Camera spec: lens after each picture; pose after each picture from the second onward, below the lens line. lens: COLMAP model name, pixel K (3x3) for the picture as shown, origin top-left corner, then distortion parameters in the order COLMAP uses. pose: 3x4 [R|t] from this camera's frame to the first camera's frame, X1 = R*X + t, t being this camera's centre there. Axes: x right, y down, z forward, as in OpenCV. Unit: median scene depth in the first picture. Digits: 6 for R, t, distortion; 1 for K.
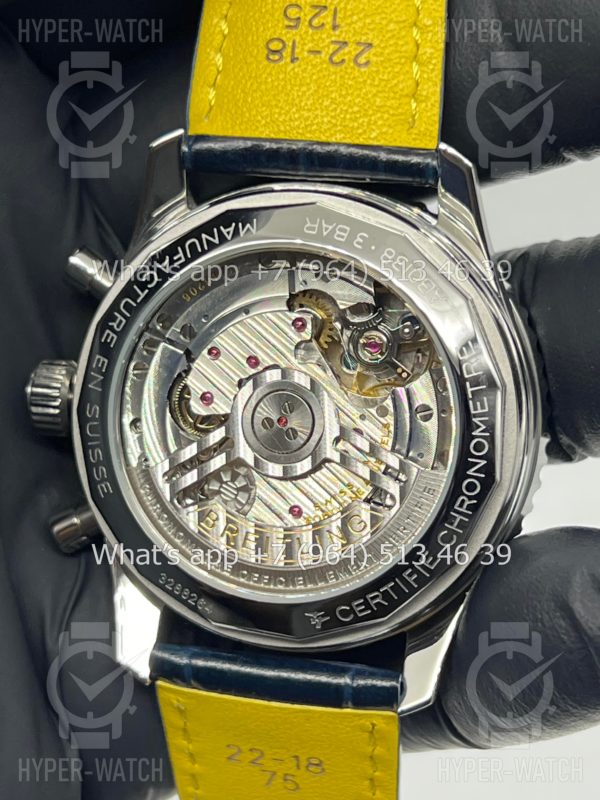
lens RADIAL K [[1901.7, 0, 297.8], [0, 1901.7, 398.8], [0, 0, 1]] dist [0.161887, 0.000000]
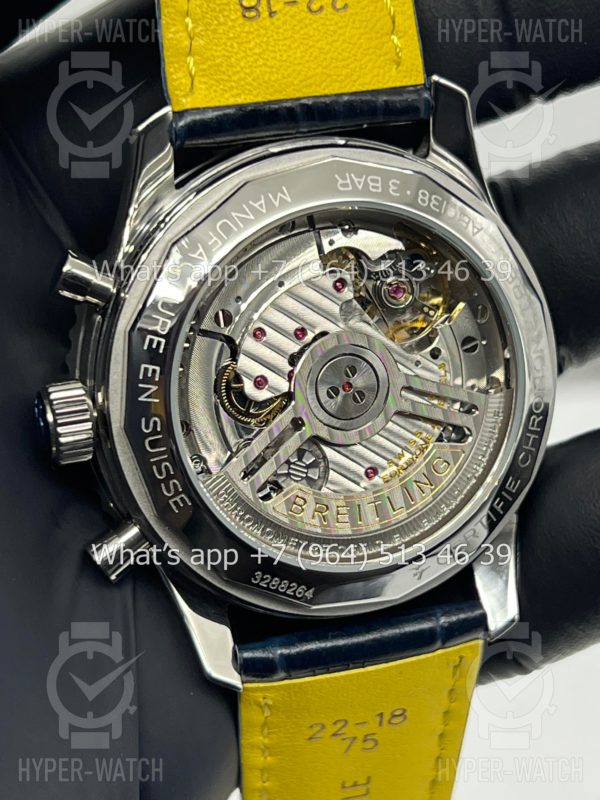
lens RADIAL K [[1901.7, 0, 296.9], [0, 1901.7, 373.3], [0, 0, 1]] dist [0.161887, 0.000000]
pose [[0.850643, -0.233882, 0.470856, -0.480858], [0.204859, 0.972265, 0.112844, -0.108443], [-0.484189, 0.000469, 0.874963, 0.162861]]
